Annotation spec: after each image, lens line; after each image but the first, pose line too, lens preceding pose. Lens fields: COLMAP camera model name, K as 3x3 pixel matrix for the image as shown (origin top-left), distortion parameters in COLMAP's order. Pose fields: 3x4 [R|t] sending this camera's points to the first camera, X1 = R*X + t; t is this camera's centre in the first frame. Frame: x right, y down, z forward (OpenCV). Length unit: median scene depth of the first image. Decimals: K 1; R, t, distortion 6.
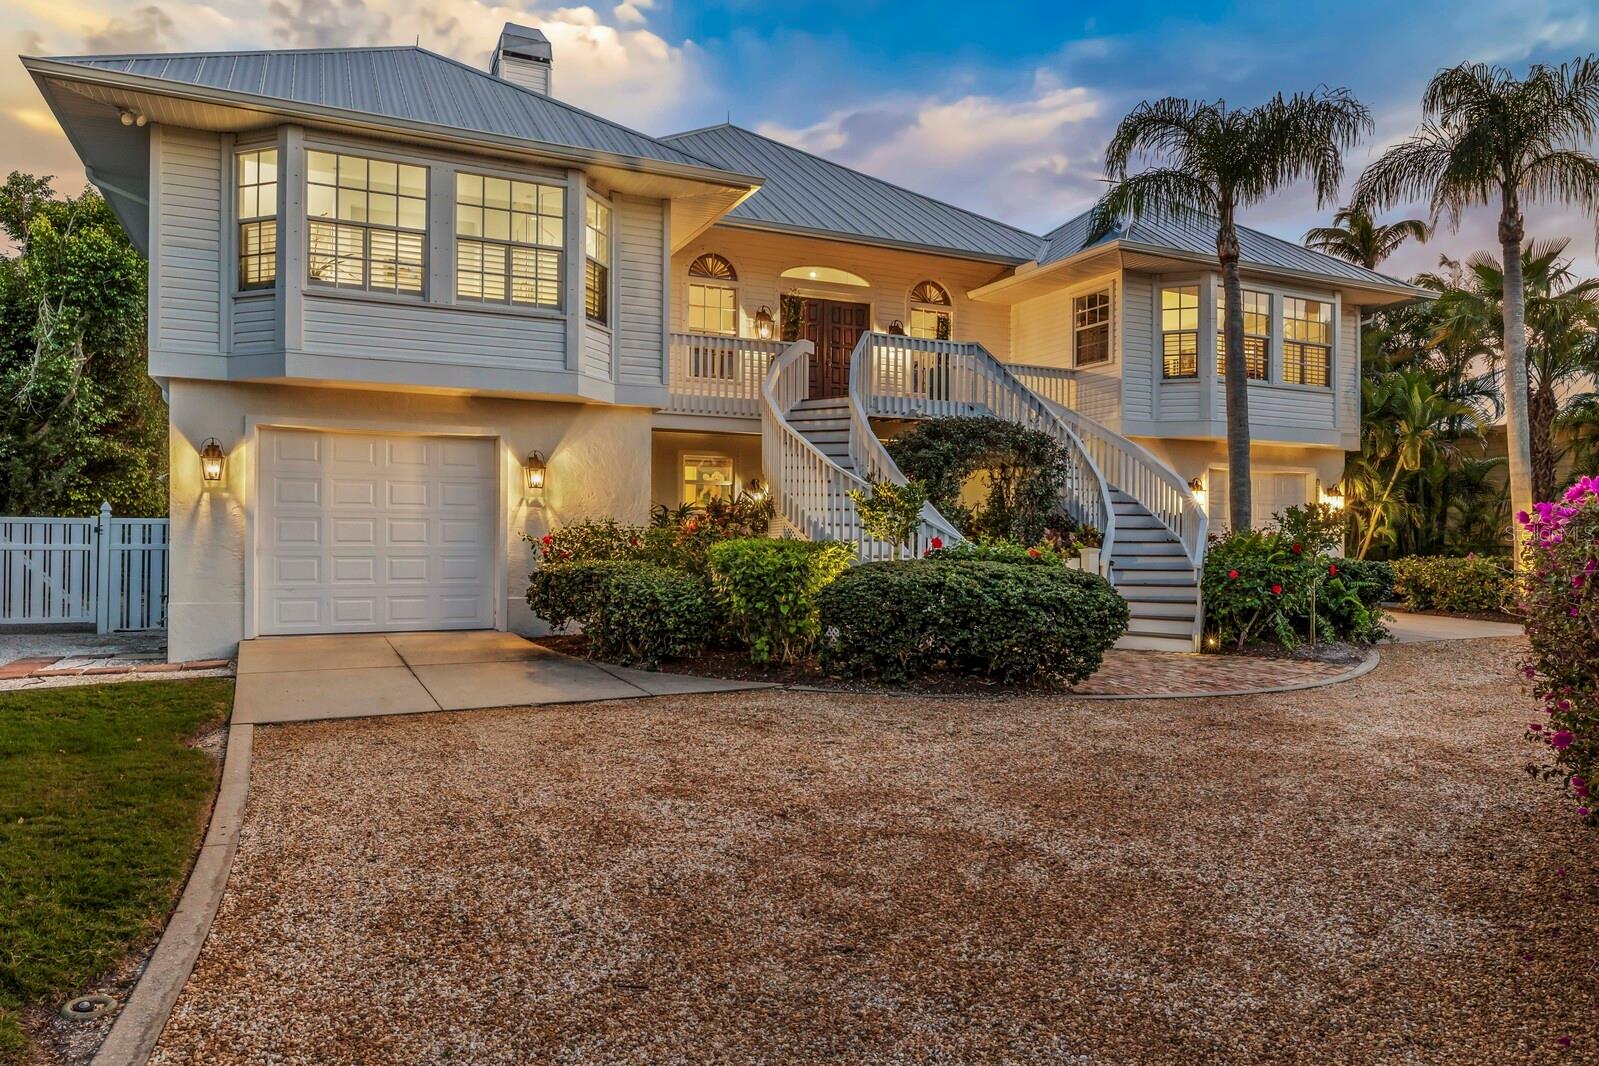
lens RADIAL K [[1296.5, 0, 799.9], [0, 1296.5, 531.5], [0, 0, 1]] dist [-0.001692, 0.001097]
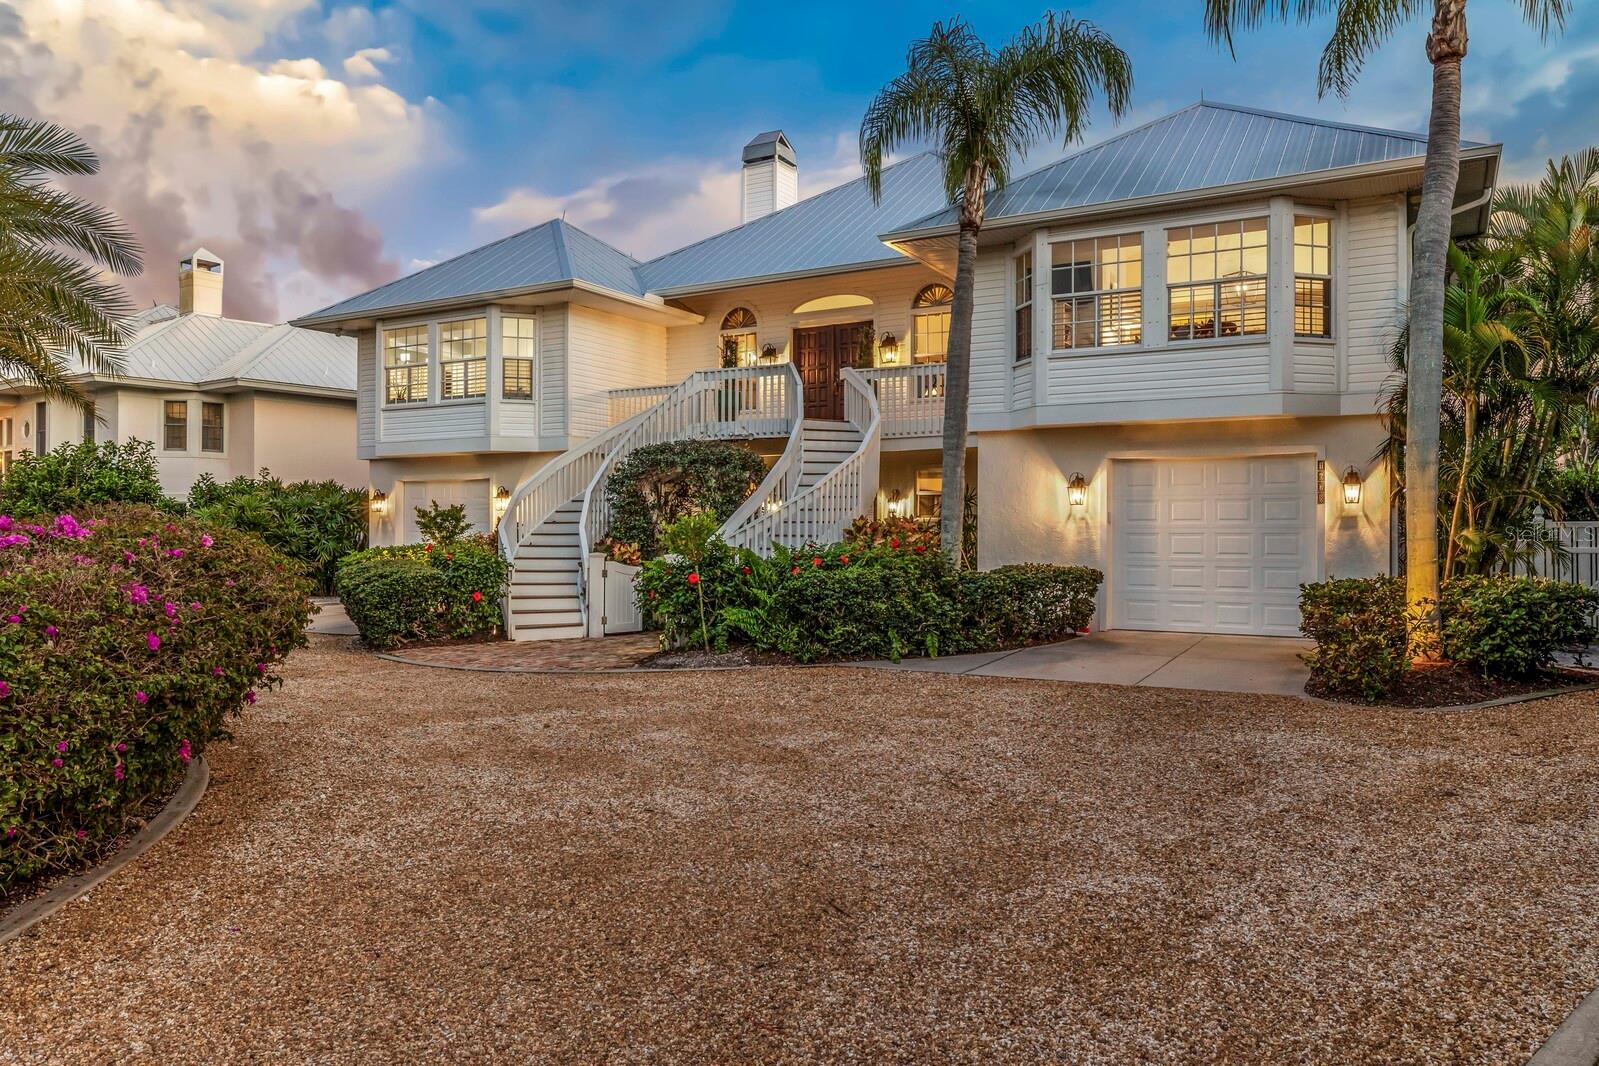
lens RADIAL K [[1091.4, 0, 799.1], [0, 1091.4, 534.5], [0, 0, 1]] dist [0.001251, -0.003051]
pose [[0.456051, -0.006521, -0.889930, 0.960217], [-0.006285, 0.999925, -0.010548, 0.007554], [0.889931, 0.010403, 0.455976, 0.604744]]
